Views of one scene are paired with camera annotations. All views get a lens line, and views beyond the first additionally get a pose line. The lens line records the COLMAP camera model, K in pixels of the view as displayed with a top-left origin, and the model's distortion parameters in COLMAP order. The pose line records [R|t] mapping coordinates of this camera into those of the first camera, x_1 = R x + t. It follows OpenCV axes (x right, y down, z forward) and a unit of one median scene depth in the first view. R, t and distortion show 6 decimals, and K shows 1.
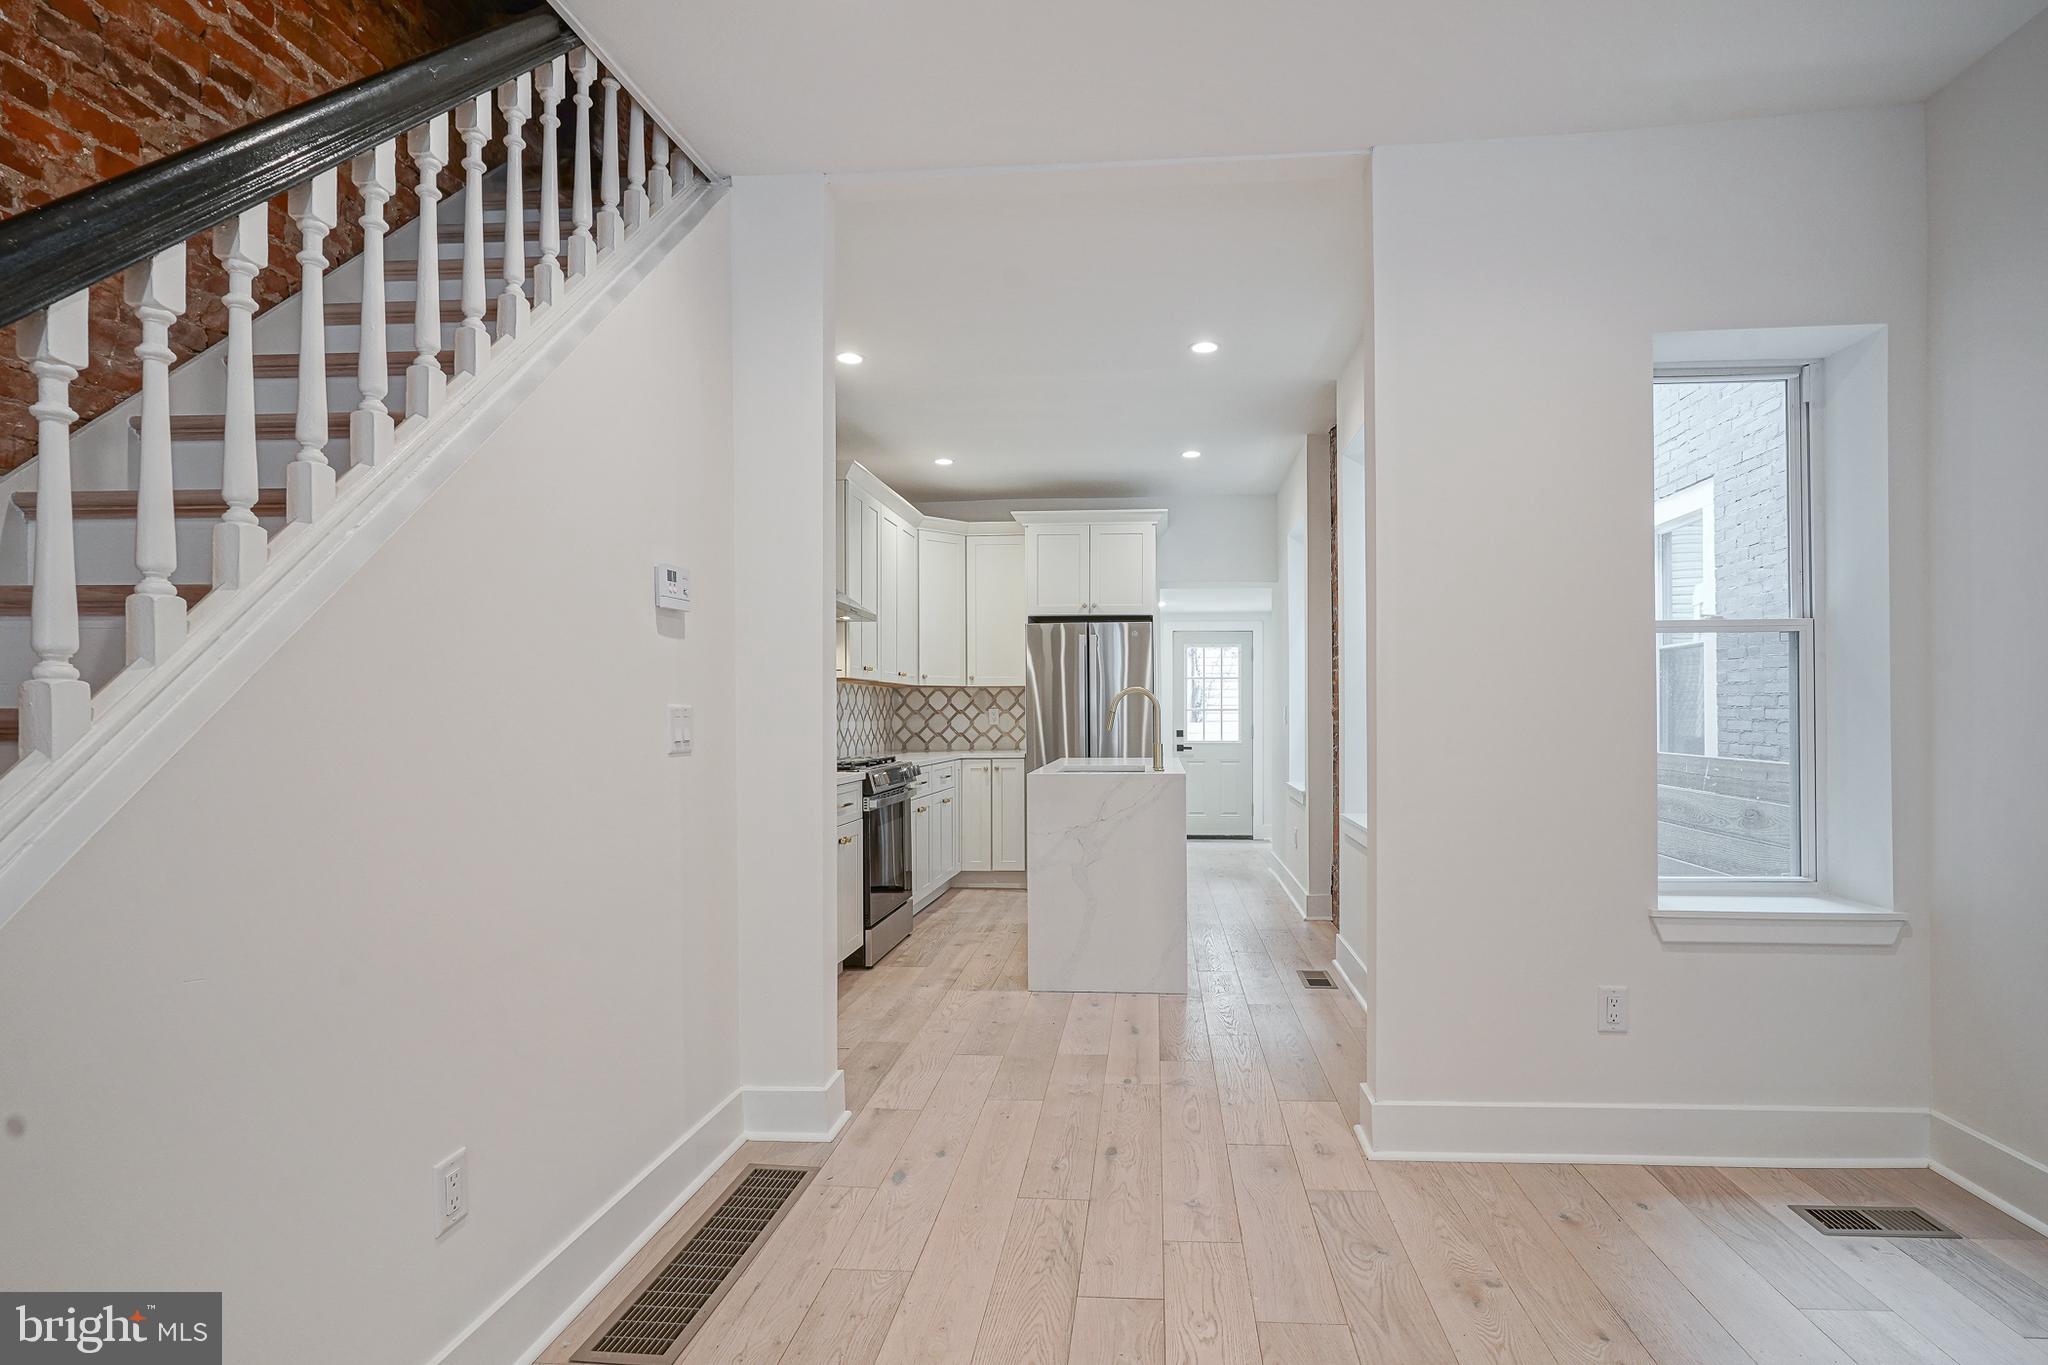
lens RADIAL K [[1002.7, 0, 1082.4], [0, 1002.7, 712.0], [0, 0, 1]] dist [-0.002285, 0.001331]
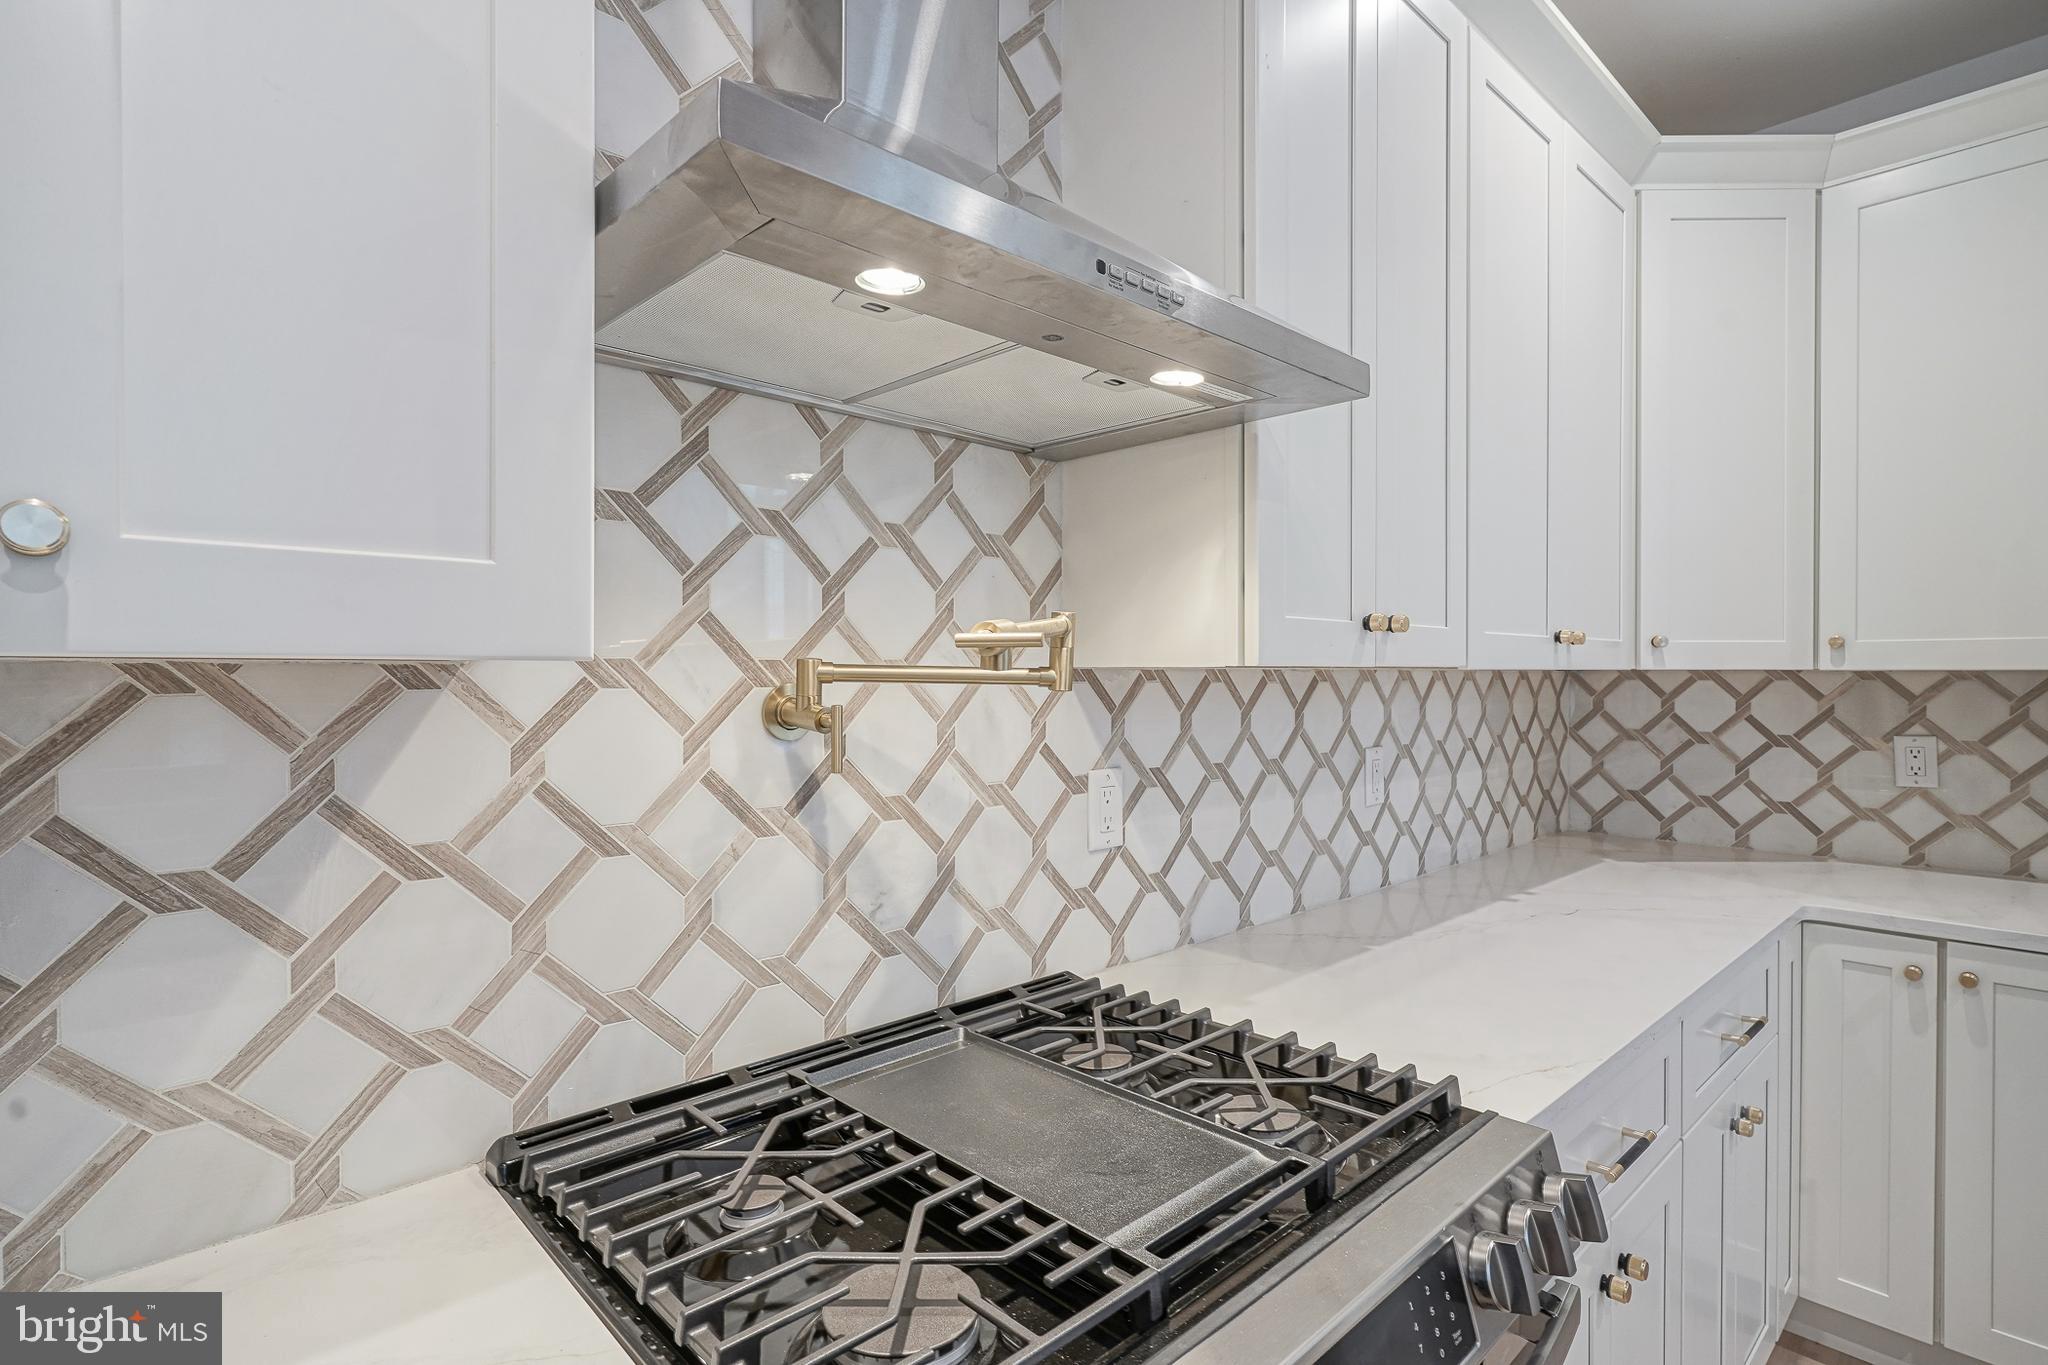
lens RADIAL K [[1002.7, 0, 1015.3], [0, 1002.7, 676.5], [0, 0, 1]] dist [-0.002285, 0.001331]
pose [[0.739427, 0.006480, -0.673206, -0.085719], [-0.000779, 0.999961, 0.008770, -0.025055], [0.673236, -0.005961, 0.739403, 0.573923]]
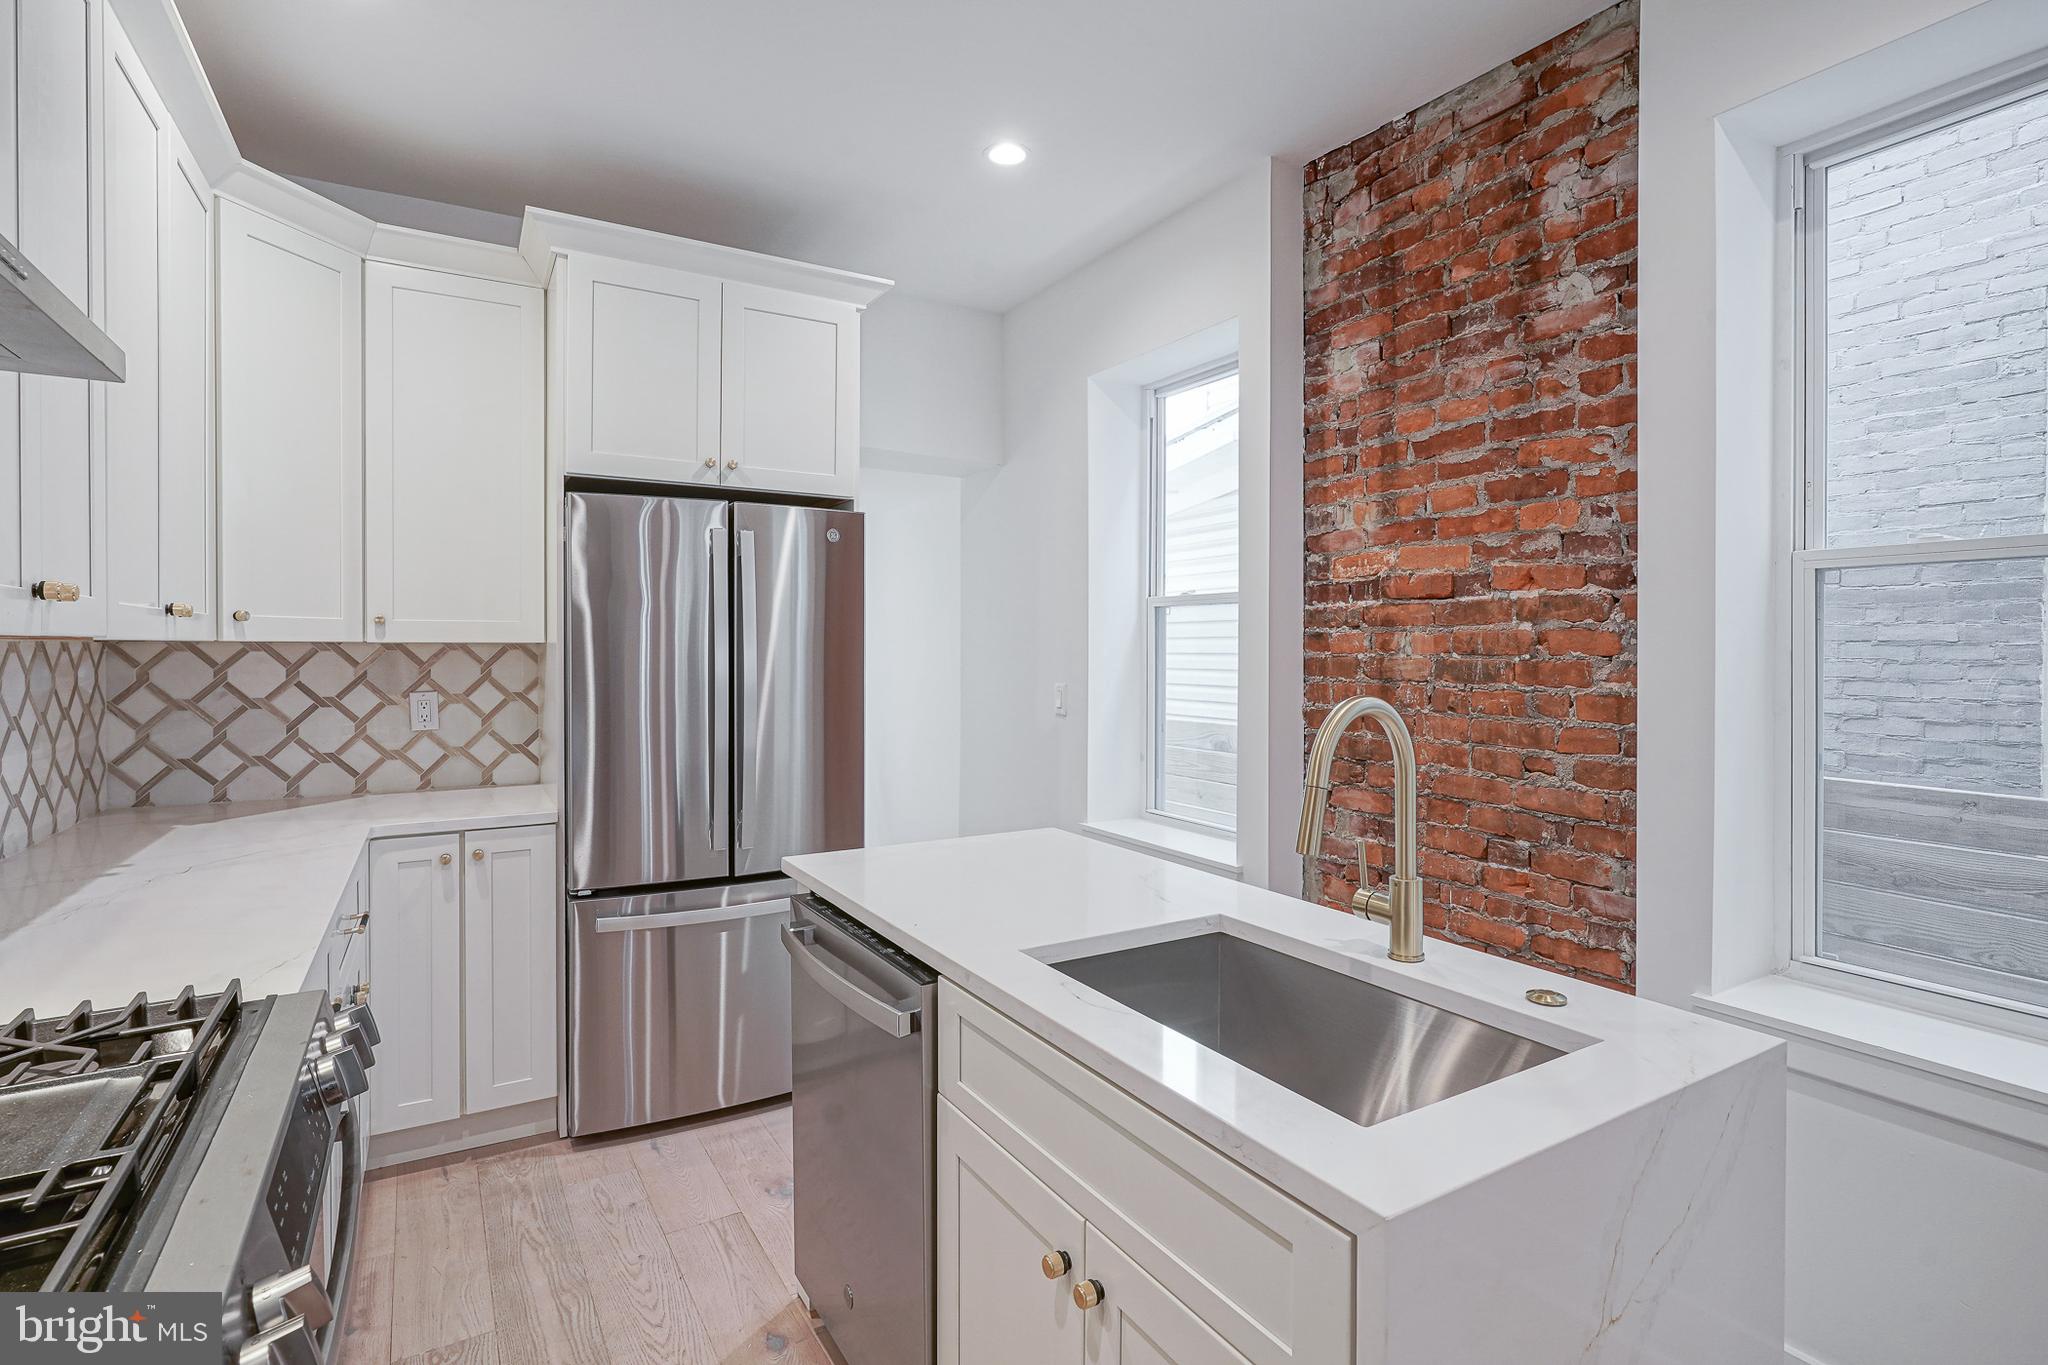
lens RADIAL K [[1002.7, 0, 1029.2], [0, 1002.7, 663.5], [0, 0, 1]] dist [-0.002285, 0.001331]
pose [[0.820757, -0.004190, 0.571261, -0.120312], [-0.006680, 0.999834, 0.016930, -0.024642], [-0.571238, -0.017711, 0.820594, 0.506573]]
